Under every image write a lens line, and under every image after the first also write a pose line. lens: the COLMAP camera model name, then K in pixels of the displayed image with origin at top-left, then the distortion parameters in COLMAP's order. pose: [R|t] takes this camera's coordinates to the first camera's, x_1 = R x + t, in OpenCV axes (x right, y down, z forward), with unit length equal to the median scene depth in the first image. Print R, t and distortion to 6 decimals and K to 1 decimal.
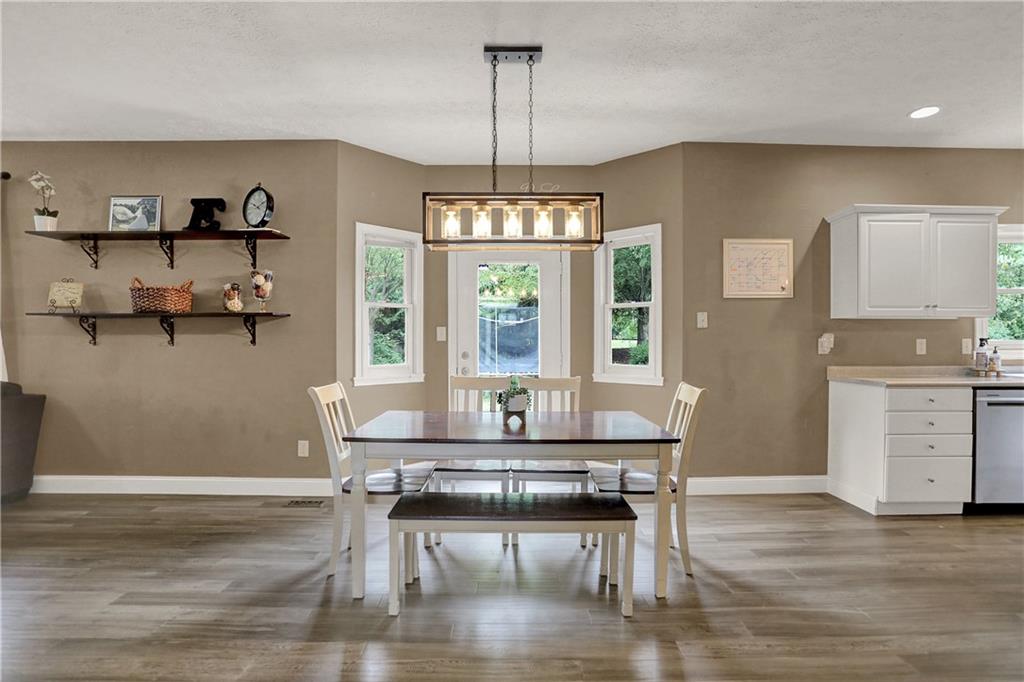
lens RADIAL K [[502.0, 0, 516.5], [0, 502.0, 348.5], [0, 0, 1]] dist [-0.034618, 0.008004]
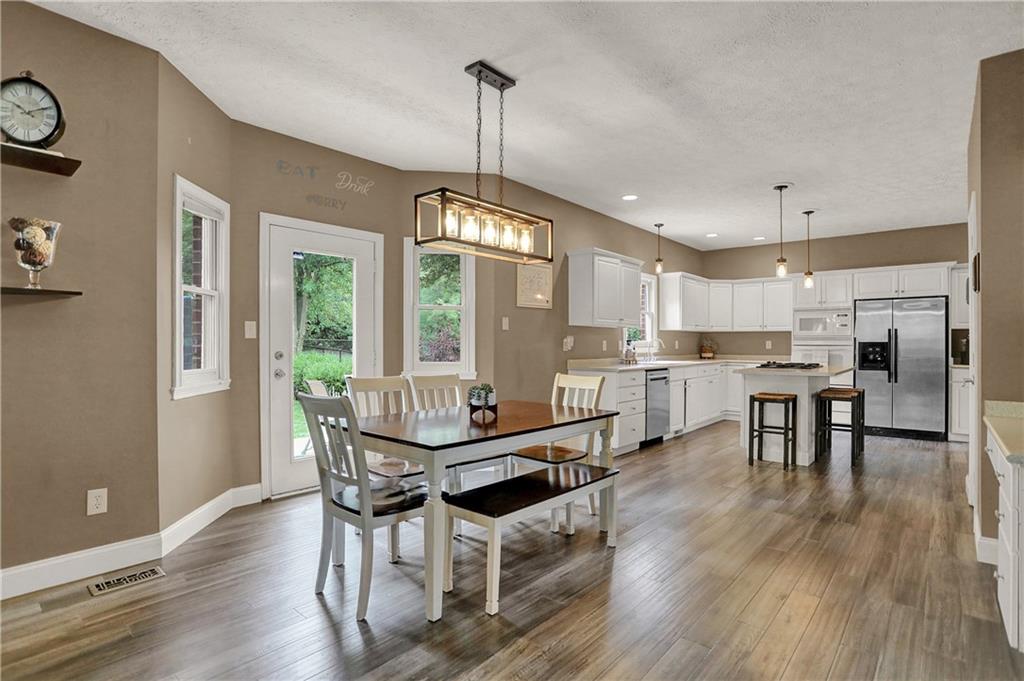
lens RADIAL K [[502.0, 0, 521.0], [0, 502.0, 341.9], [0, 0, 1]] dist [-0.034618, 0.008004]
pose [[0.671728, 0.005592, 0.740777, -0.554879], [0.002100, 0.999953, -0.009452, -0.000942], [-0.740795, 0.007905, 0.671685, 0.165304]]
